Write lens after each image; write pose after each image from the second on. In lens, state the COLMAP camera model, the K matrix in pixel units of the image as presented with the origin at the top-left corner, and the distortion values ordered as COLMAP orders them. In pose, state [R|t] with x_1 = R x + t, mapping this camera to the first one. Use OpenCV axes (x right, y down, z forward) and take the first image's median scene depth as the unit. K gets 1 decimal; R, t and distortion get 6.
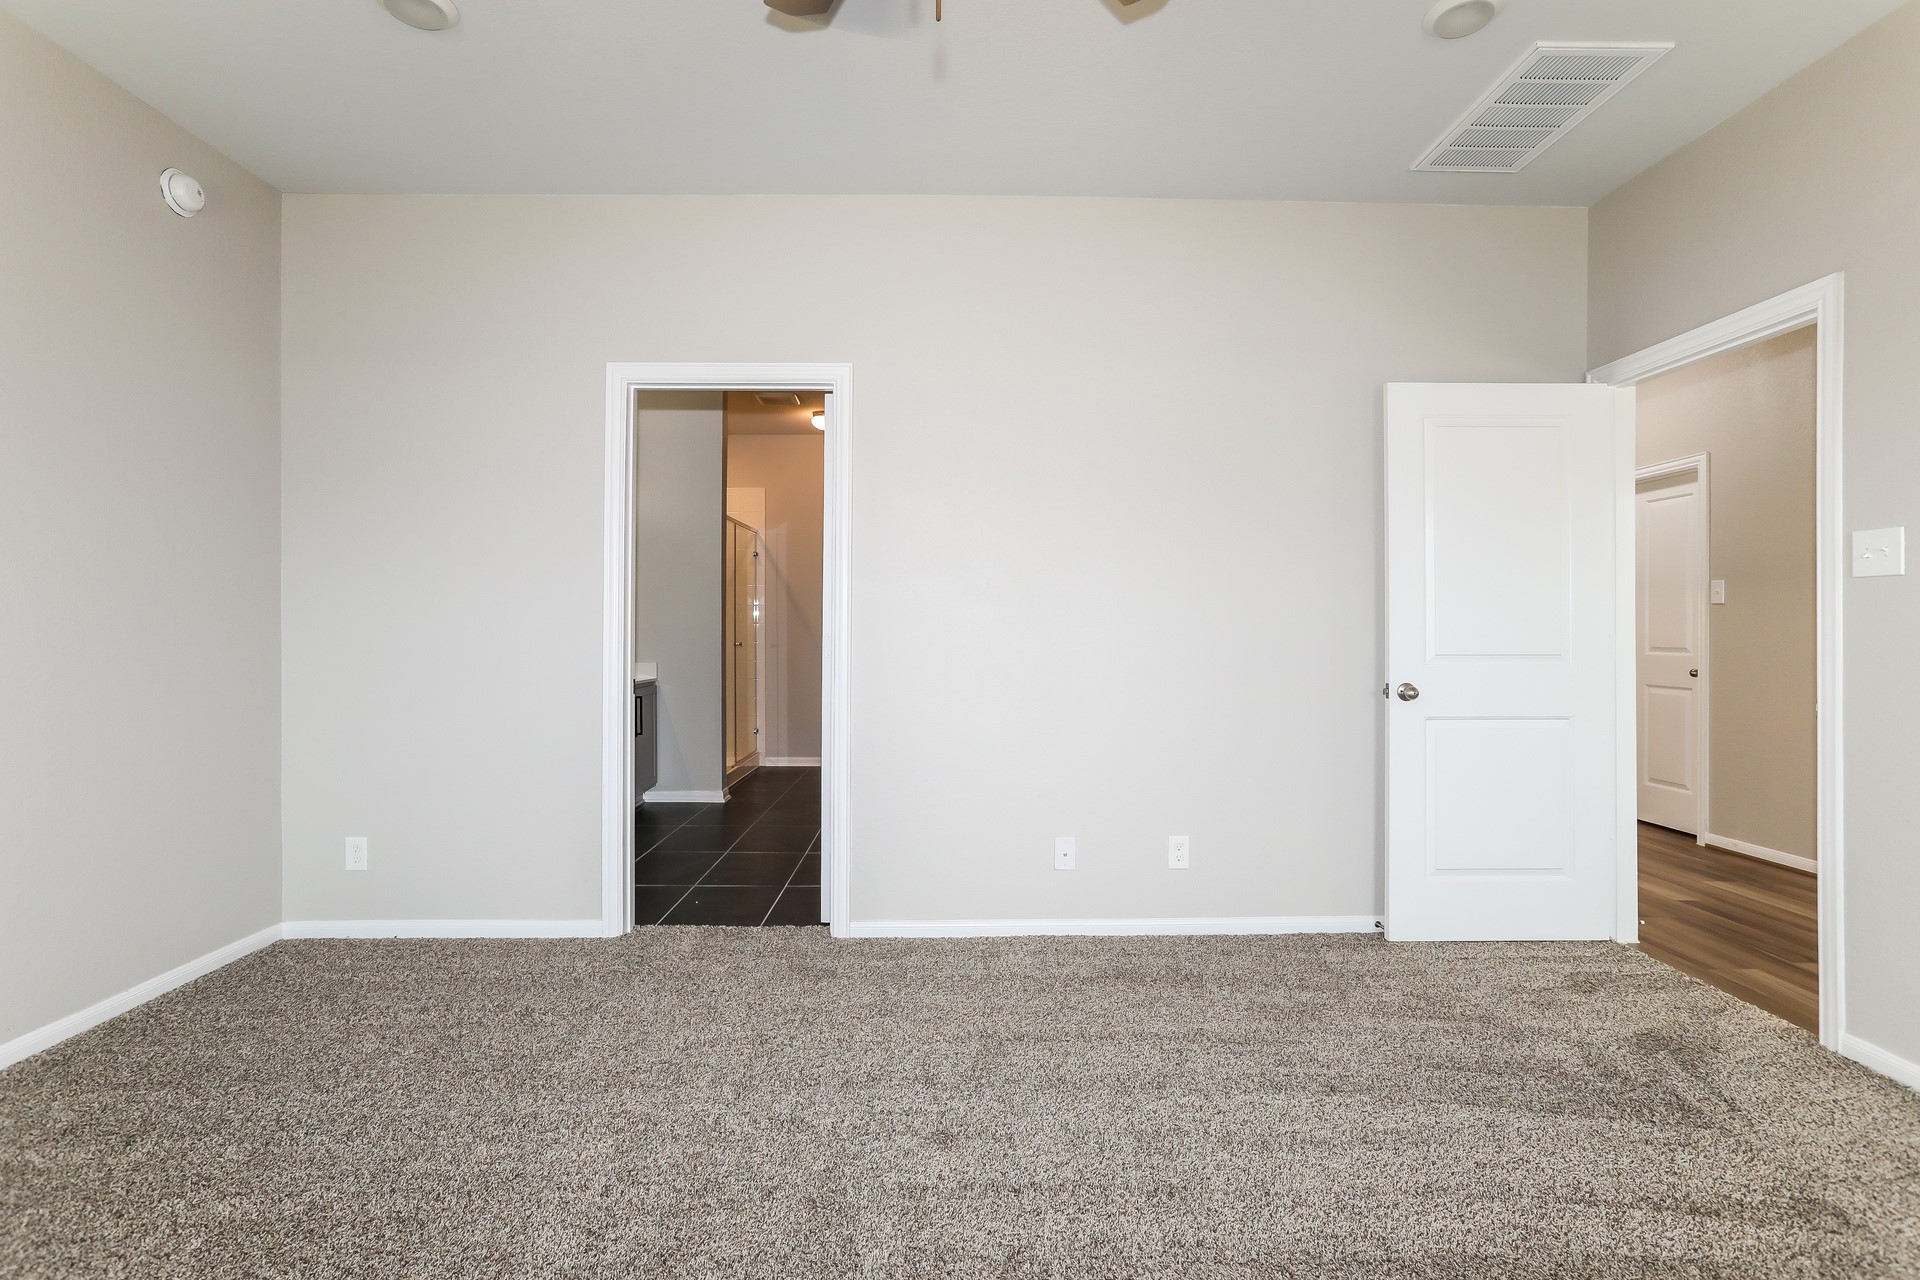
lens RADIAL K [[942.1, 0, 973.2], [0, 942.1, 628.1], [0, 0, 1]] dist [-0.001994, 0.026762]
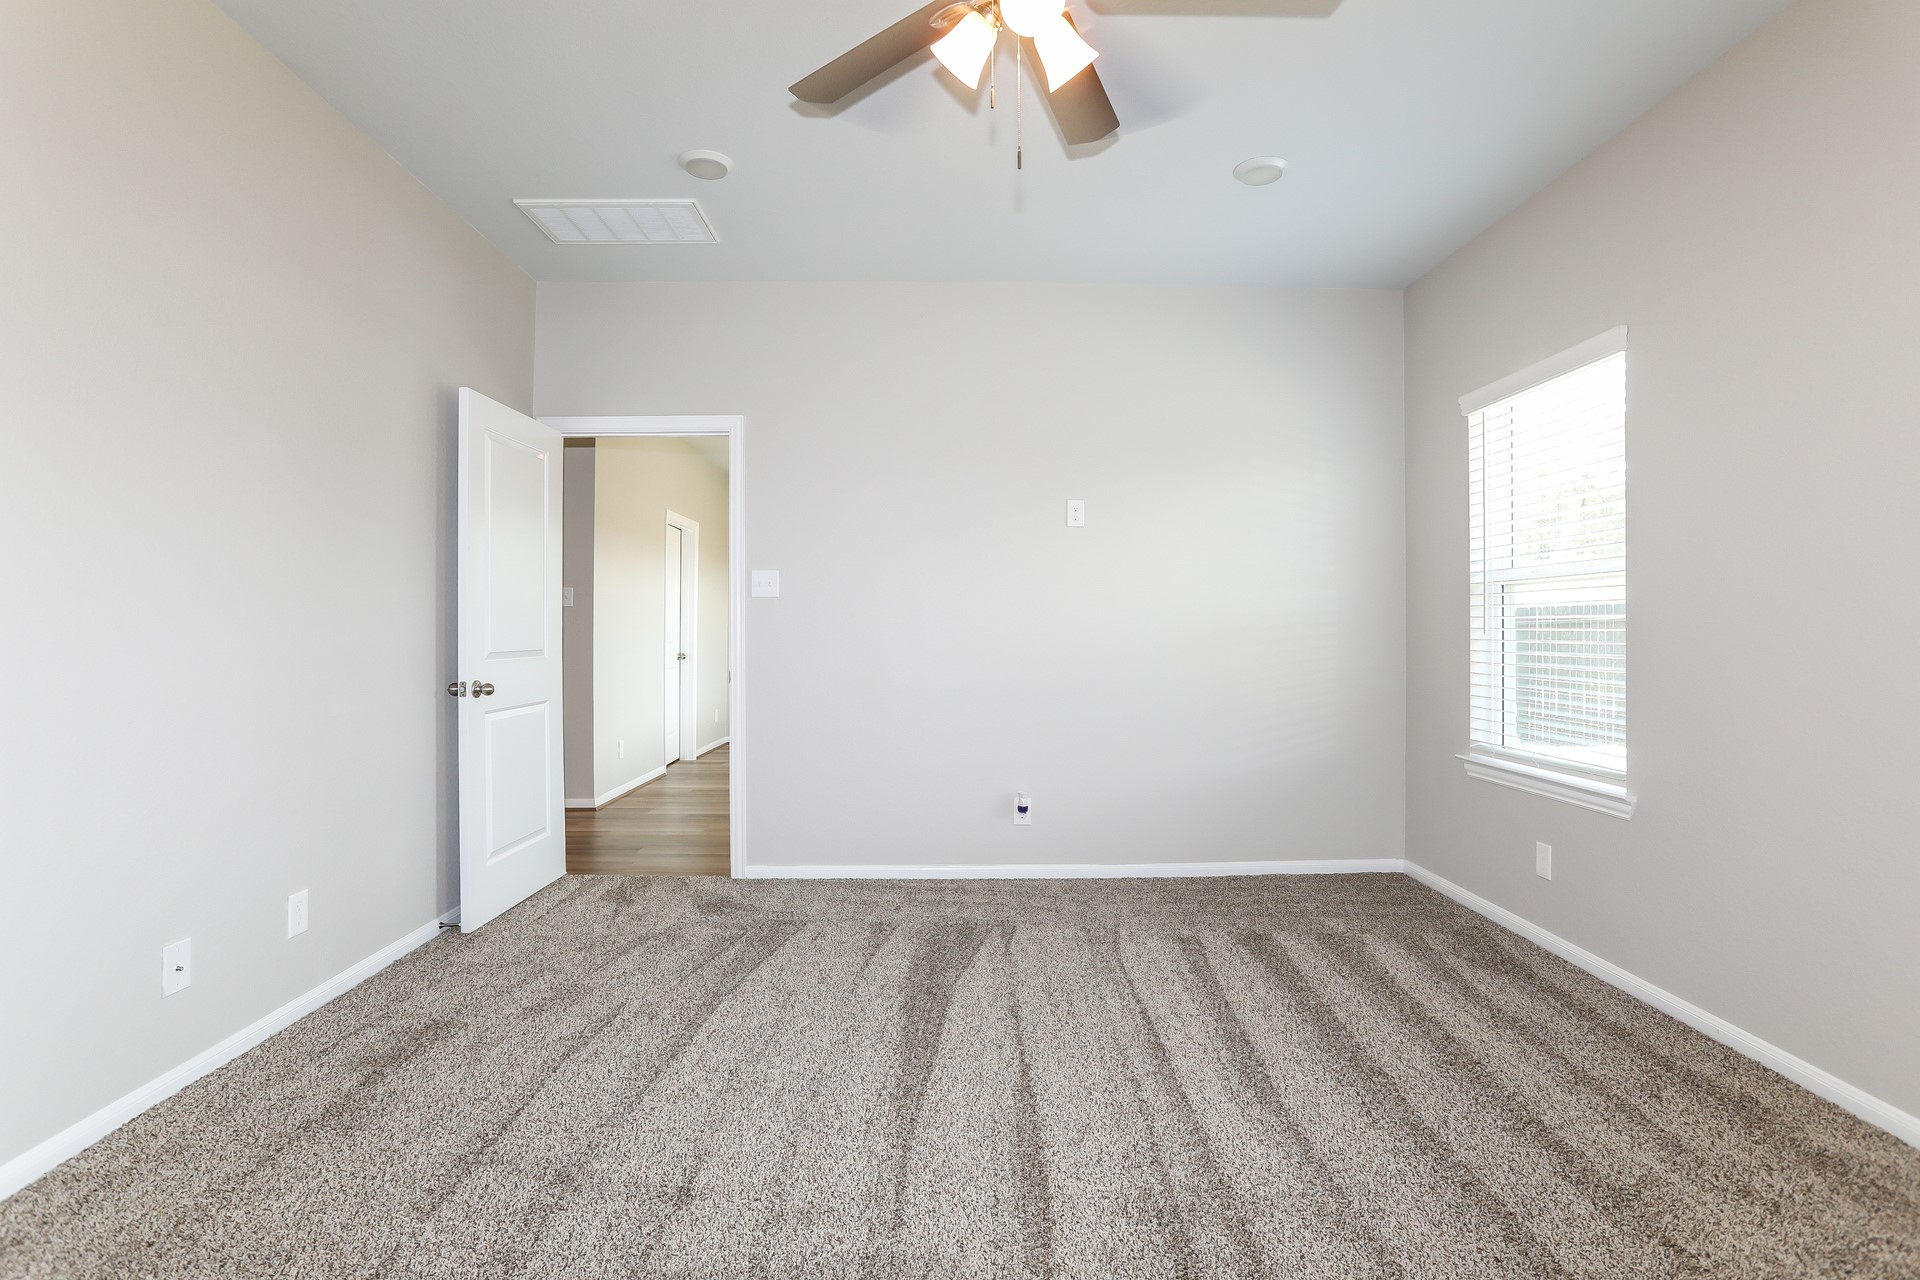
lens RADIAL K [[942.1, 0, 973.2], [0, 942.1, 628.1], [0, 0, 1]] dist [-0.001994, 0.026762]
pose [[0.025004, 0.000914, 0.999687, -0.634473], [0.002557, 0.999996, -0.000978, 0.003685], [-0.999684, 0.002580, 0.025001, 0.479334]]
